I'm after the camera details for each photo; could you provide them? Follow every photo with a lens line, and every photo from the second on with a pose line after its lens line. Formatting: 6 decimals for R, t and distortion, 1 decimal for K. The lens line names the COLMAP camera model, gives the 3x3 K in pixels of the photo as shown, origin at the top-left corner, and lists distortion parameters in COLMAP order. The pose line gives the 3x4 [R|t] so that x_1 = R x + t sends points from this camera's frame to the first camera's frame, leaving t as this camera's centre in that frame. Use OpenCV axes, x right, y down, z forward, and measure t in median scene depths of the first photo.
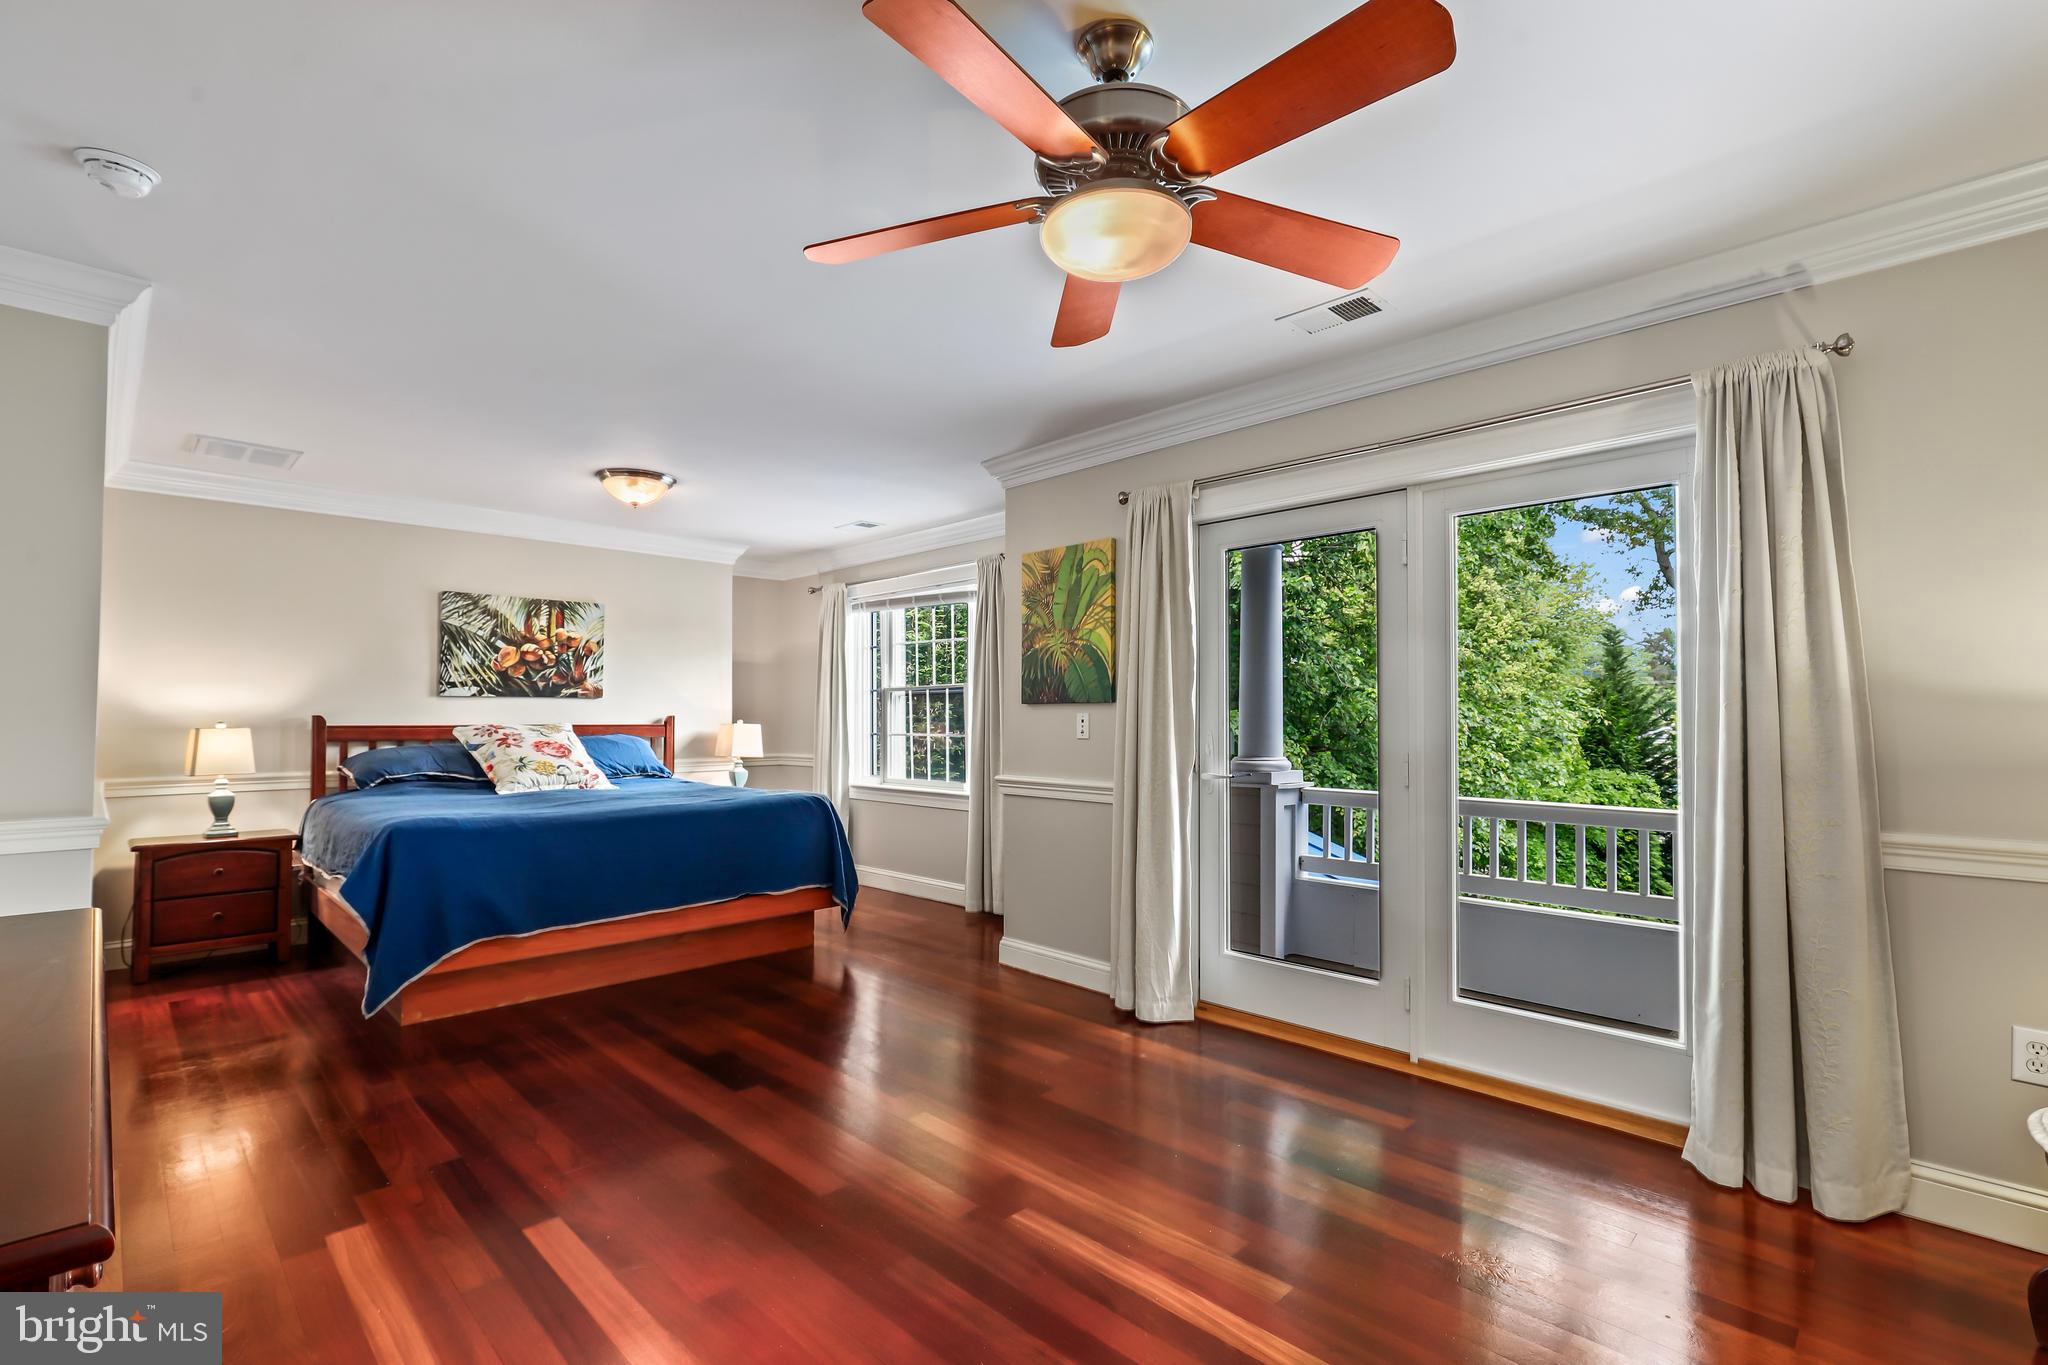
lens RADIAL K [[936.9, 0, 1022.4], [0, 936.9, 701.8], [0, 0, 1]] dist [0.004454, 0.000147]
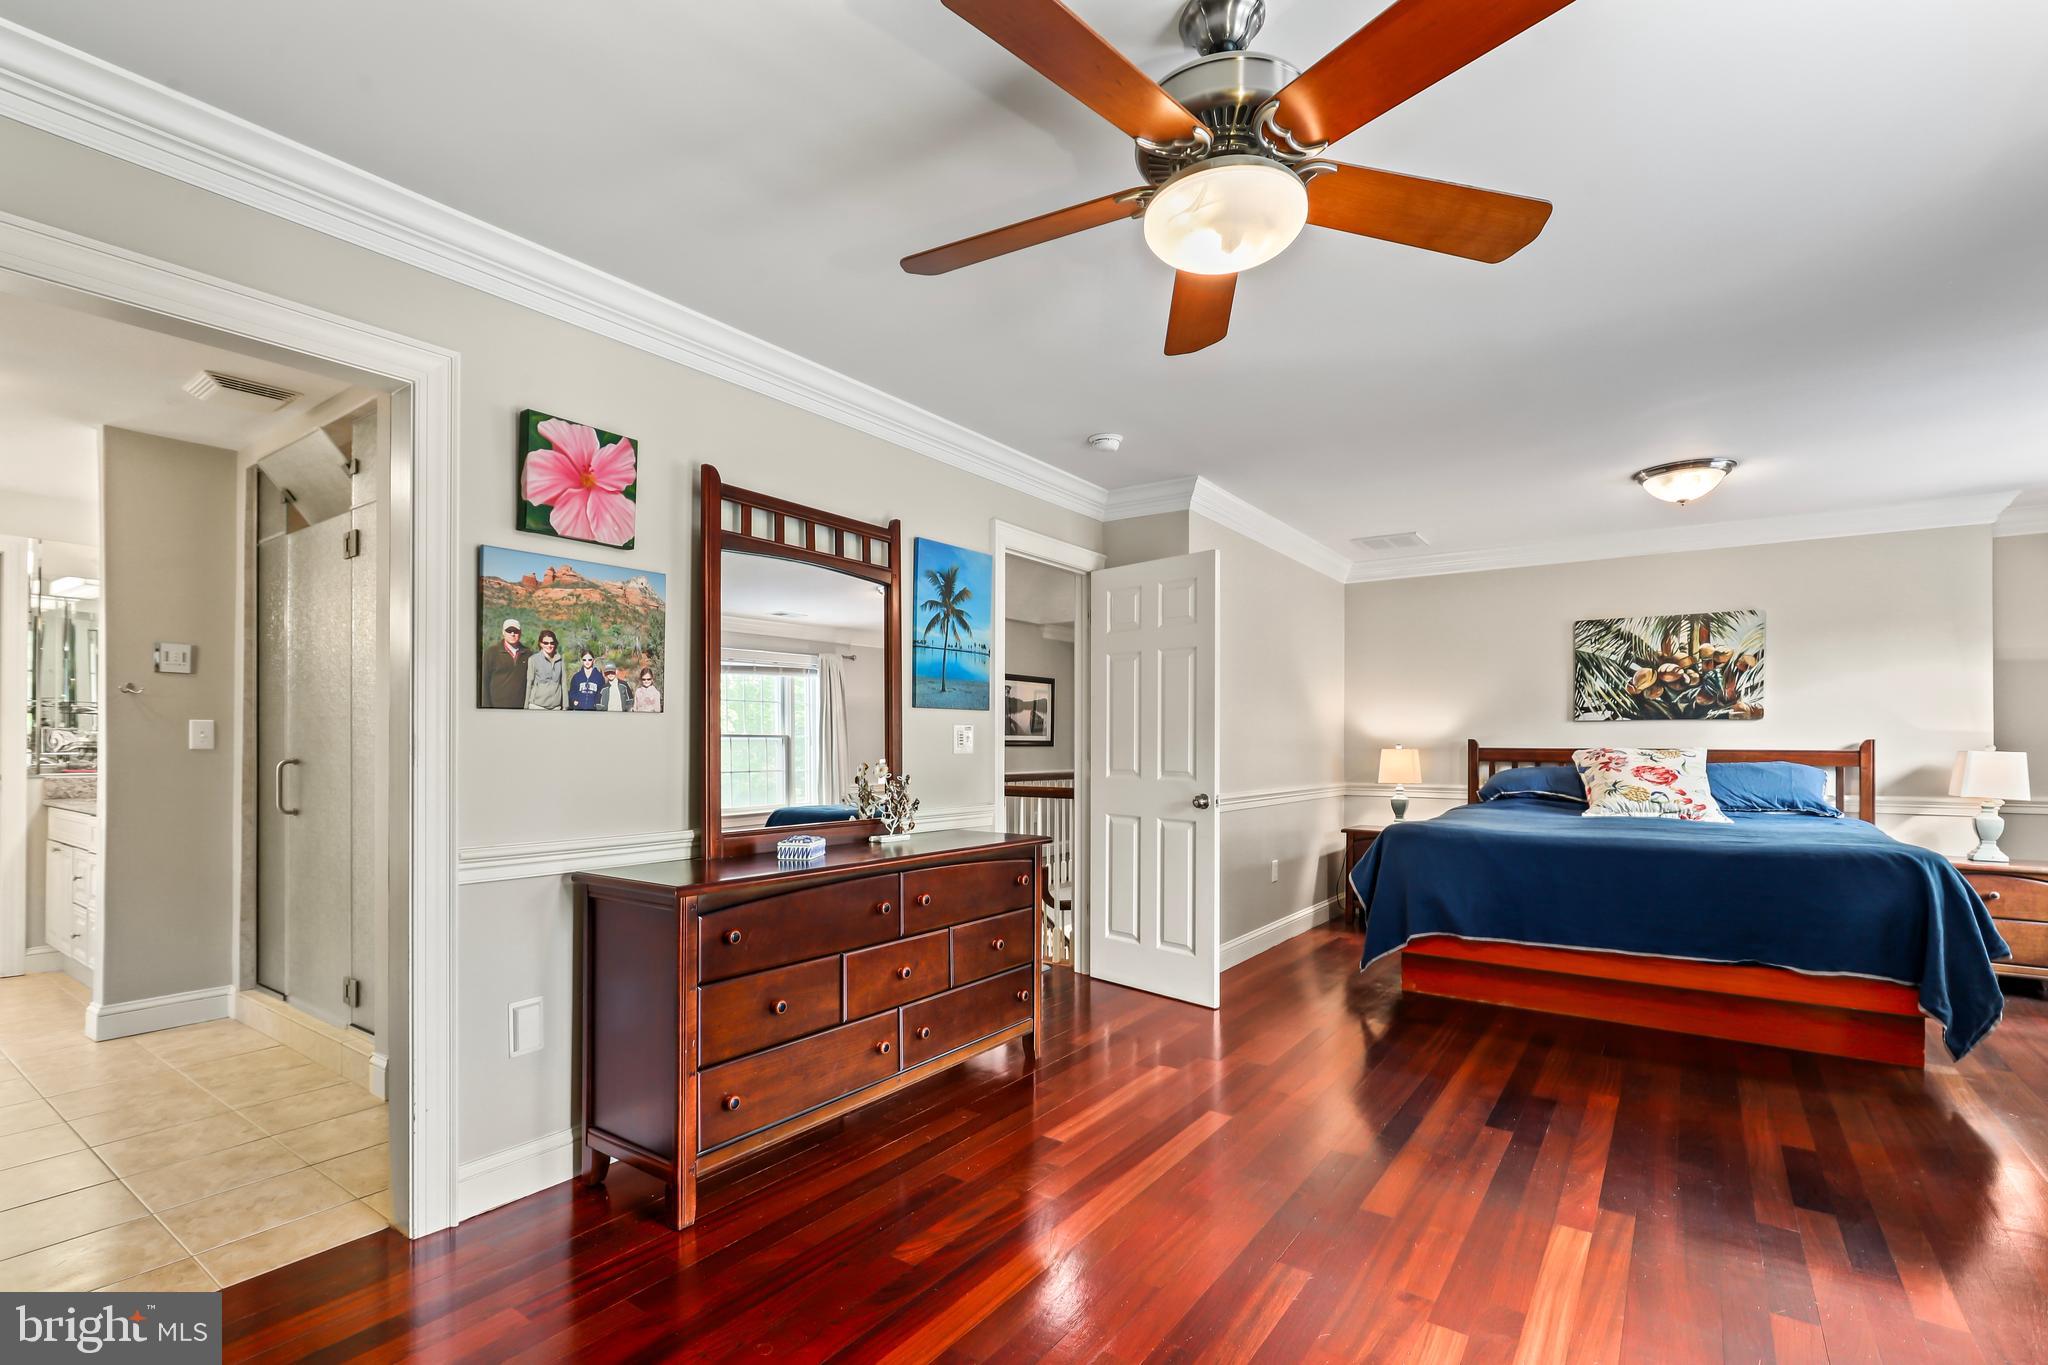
lens RADIAL K [[936.9, 0, 1016.8], [0, 936.9, 729.8], [0, 0, 1]] dist [0.004454, 0.000147]
pose [[0.174169, -0.009460, -0.984670, 0.303087], [0.013653, 0.999881, -0.007191, 0.002991], [0.984621, -0.012191, 0.174277, 0.189565]]
